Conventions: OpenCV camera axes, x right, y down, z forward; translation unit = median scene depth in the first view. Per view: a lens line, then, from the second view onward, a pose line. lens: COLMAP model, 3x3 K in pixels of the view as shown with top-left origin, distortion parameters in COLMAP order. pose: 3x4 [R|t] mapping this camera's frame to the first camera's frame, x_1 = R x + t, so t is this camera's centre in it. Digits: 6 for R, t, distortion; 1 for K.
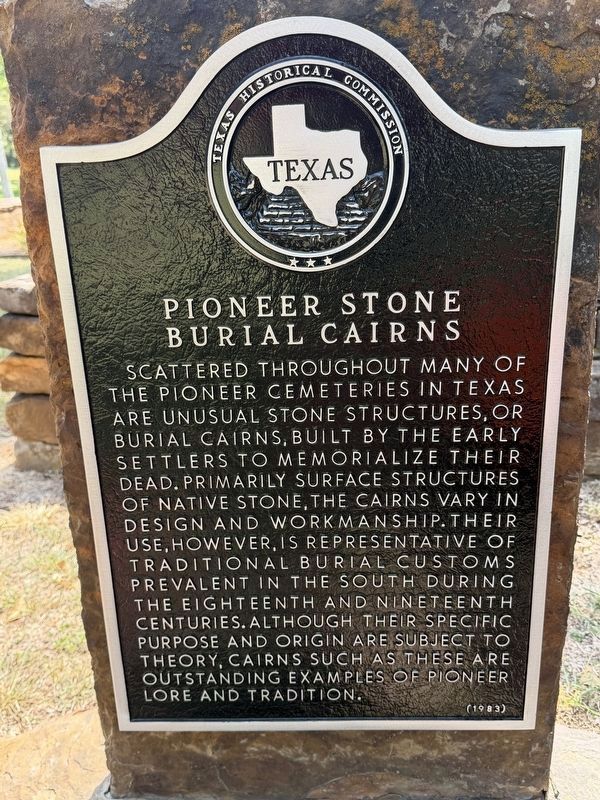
lens RADIAL K [[770.4, 0, 292.0], [0, 770.4, 401.1], [0, 0, 1]] dist [0.162397, -0.368973]
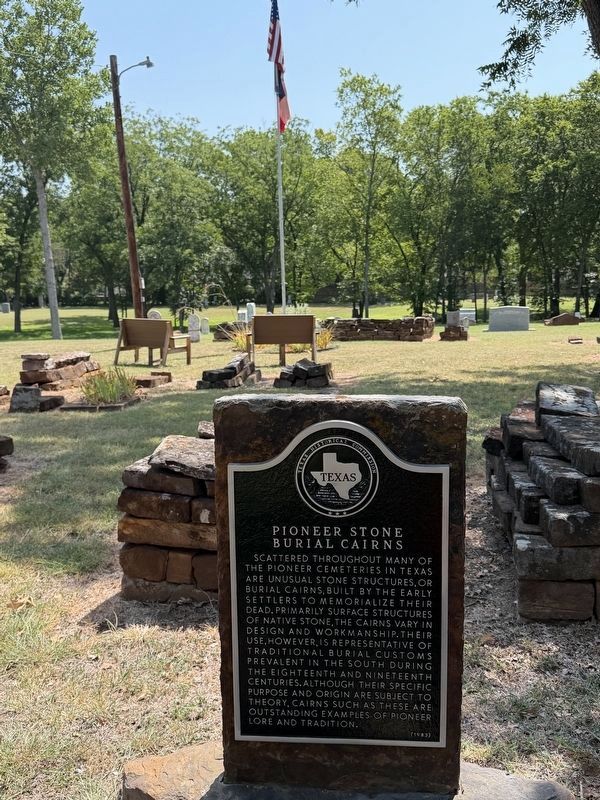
lens RADIAL K [[770.4, 0, 292.0], [0, 770.4, 401.1], [0, 0, 1]] dist [0.162397, -0.368973]
pose [[0.998986, 0.029348, -0.034130, -0.038588], [-0.034671, 0.985239, -0.167638, -0.106057], [0.028706, 0.168652, 0.985258, -1.219958]]
